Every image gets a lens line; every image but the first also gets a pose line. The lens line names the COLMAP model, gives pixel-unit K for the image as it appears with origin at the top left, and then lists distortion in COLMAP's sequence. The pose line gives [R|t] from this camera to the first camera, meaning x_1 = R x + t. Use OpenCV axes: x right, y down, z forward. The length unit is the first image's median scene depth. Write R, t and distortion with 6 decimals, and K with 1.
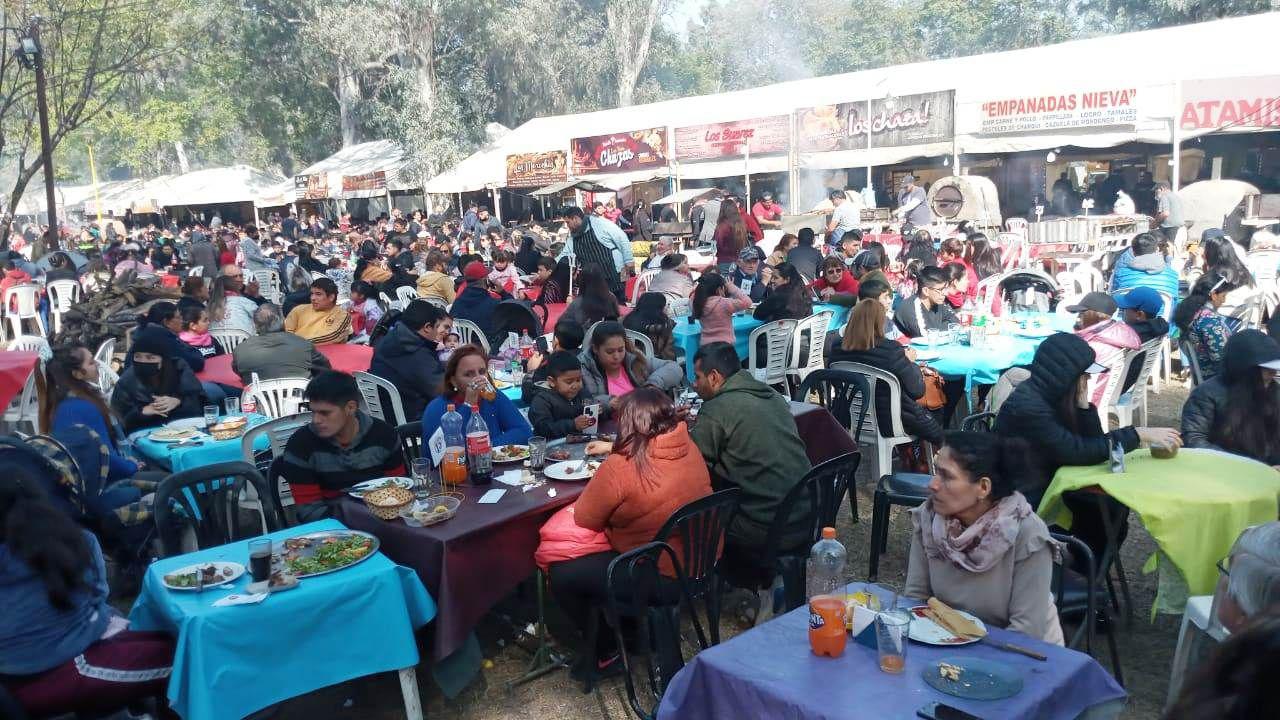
lens RADIAL K [[1006.1, 0, 640.0], [0, 1006.1, 360.0], [0, 0, 1]] dist [0.108594, -0.207995]
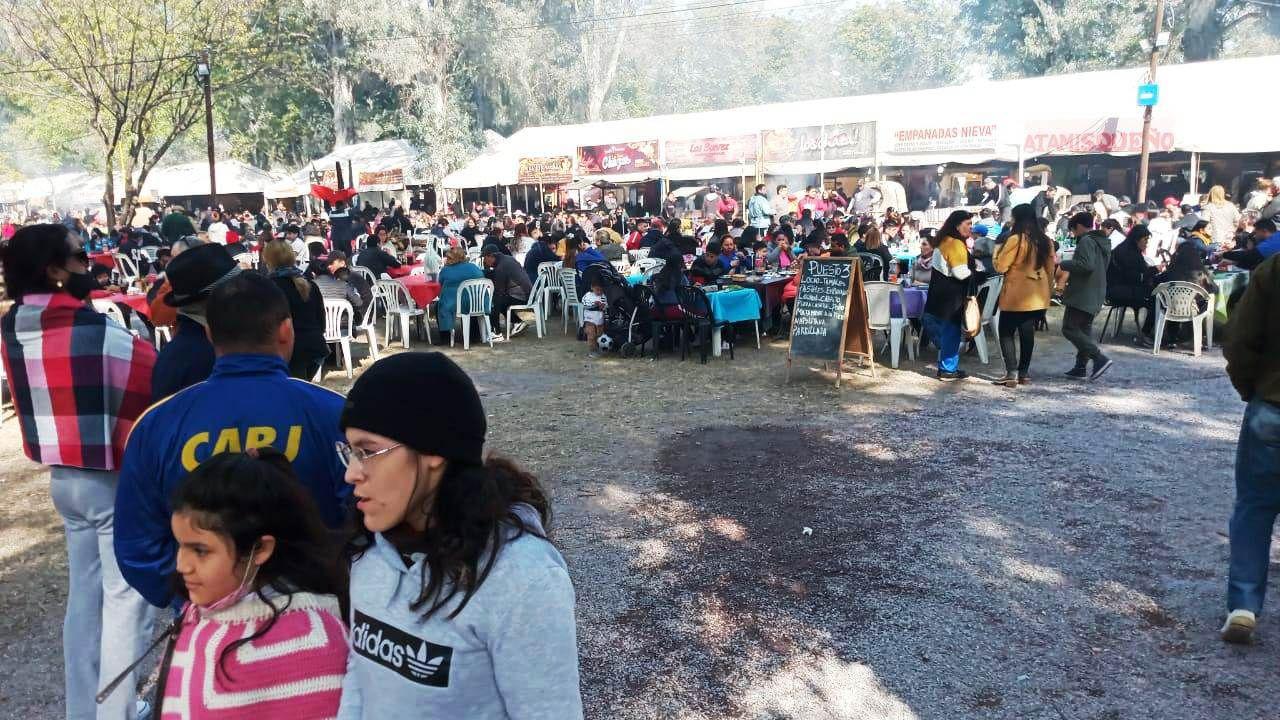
lens RADIAL K [[1006.1, 0, 640.0], [0, 1006.1, 360.0], [0, 0, 1]] dist [0.108594, -0.207995]
pose [[0.995169, 0.002310, 0.098146, -0.118935], [-0.002002, 0.999993, -0.003244, 0.056516], [-0.098152, 0.003032, 0.995167, -0.288121]]
